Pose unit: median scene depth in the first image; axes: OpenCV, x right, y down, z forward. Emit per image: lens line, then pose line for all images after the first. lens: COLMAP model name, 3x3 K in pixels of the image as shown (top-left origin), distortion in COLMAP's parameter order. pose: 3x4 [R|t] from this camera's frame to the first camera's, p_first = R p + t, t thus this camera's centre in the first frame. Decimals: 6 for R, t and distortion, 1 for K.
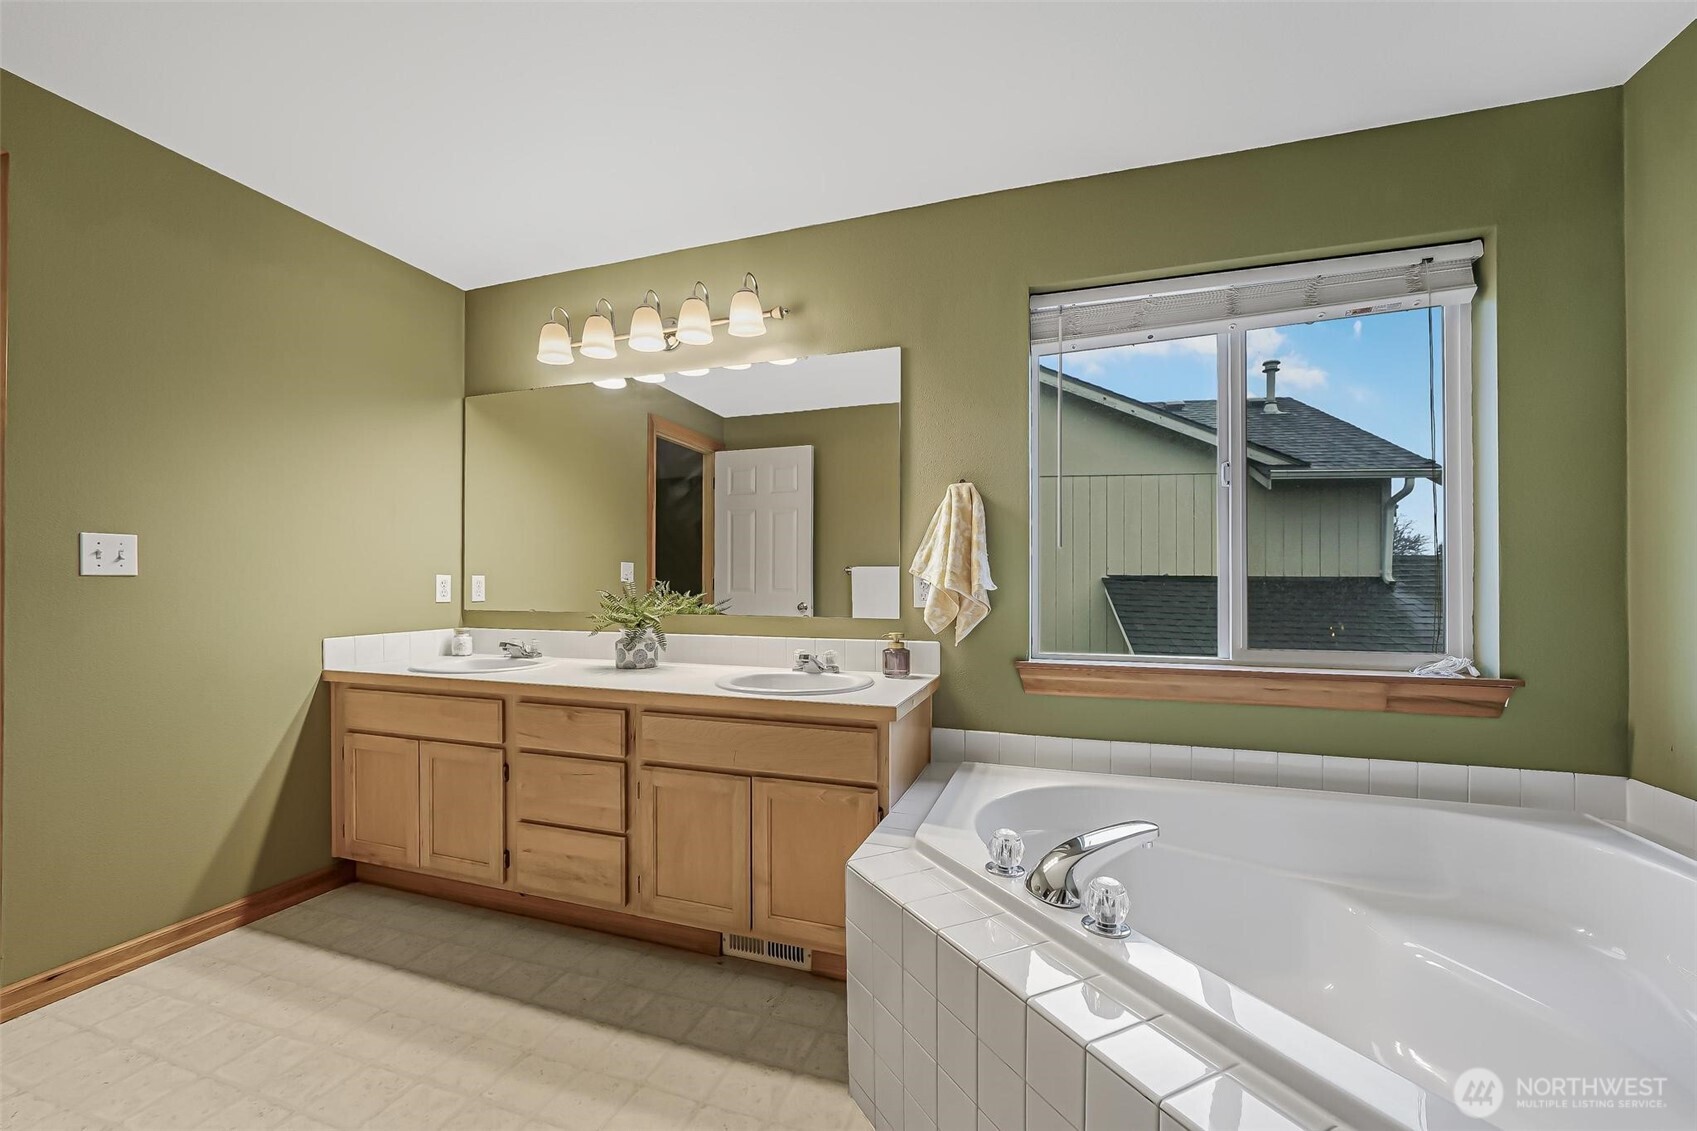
lens RADIAL K [[682.8, 0, 849.5], [0, 682.8, 587.0], [0, 0, 1]] dist [-0.015339, -0.000125]
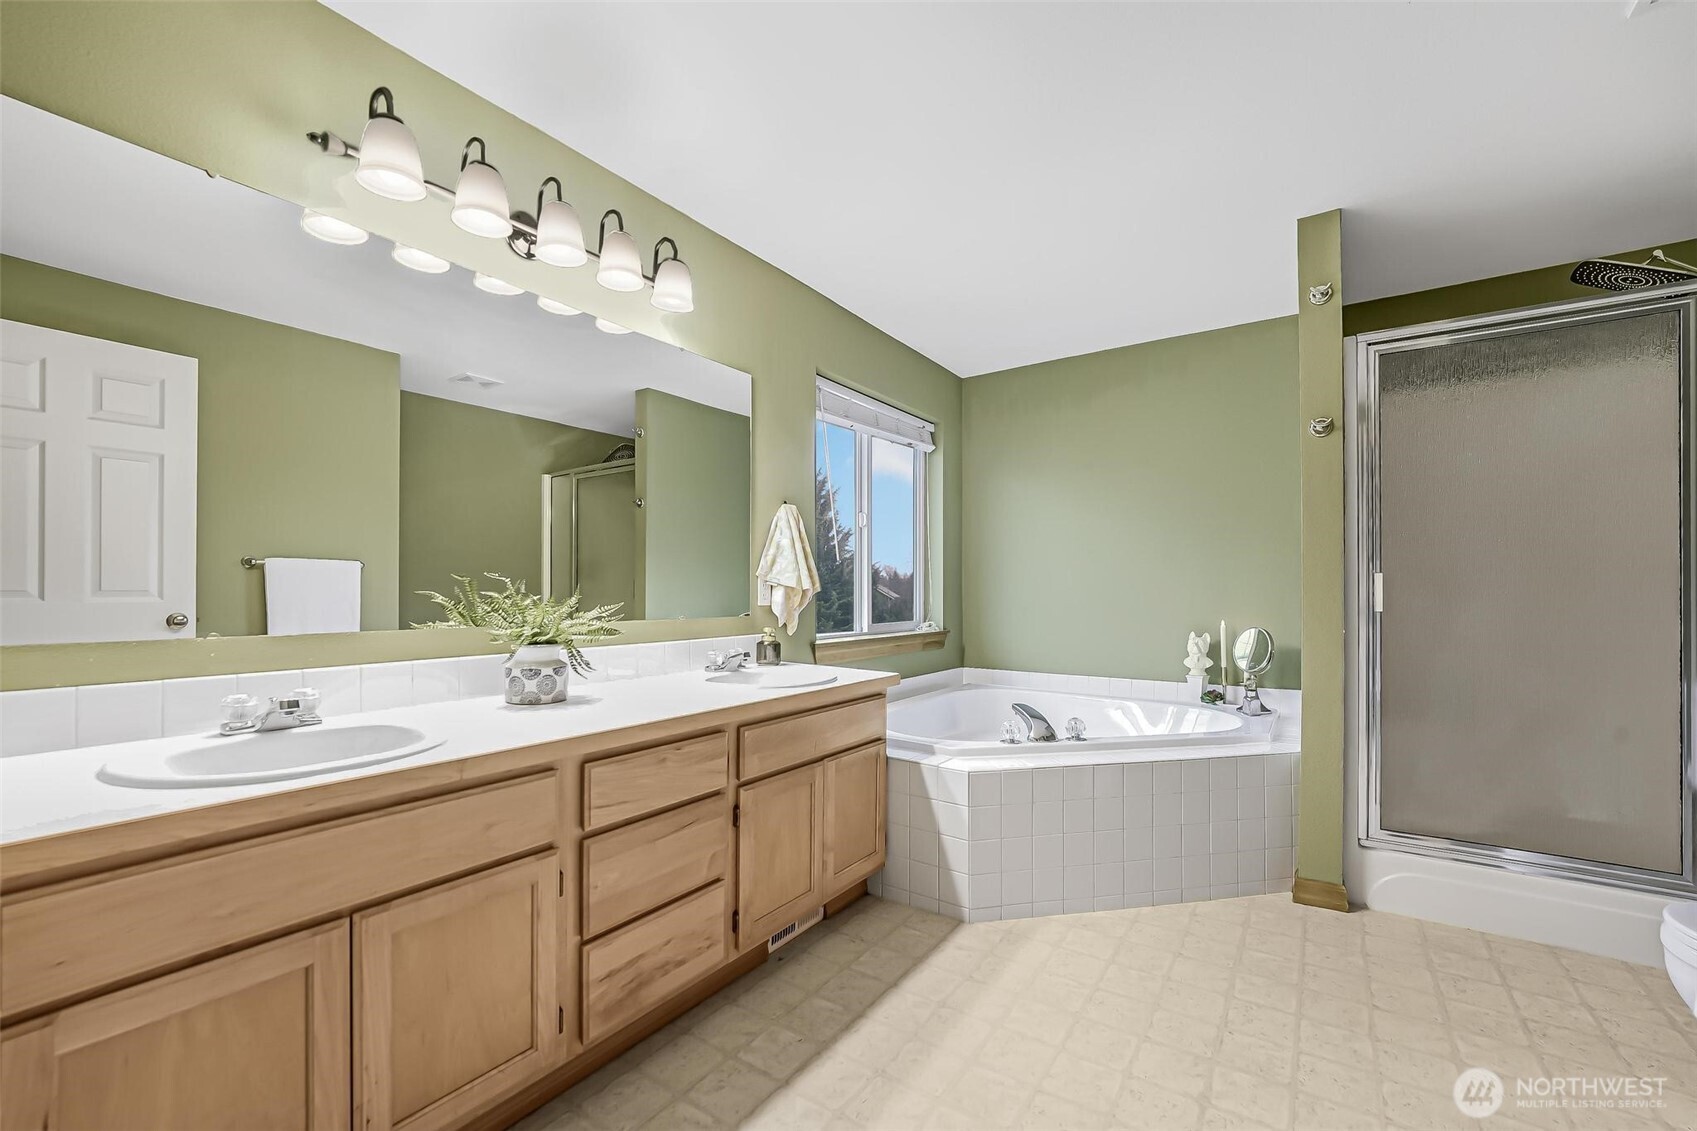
lens RADIAL K [[682.8, 0, 849.5], [0, 682.8, 587.0], [0, 0, 1]] dist [-0.015339, -0.000125]
pose [[0.279459, 0.003743, 0.960150, -1.005505], [-0.000533, 0.999993, -0.003743, 0.002914], [-0.960157, 0.000534, 0.279459, 0.549425]]
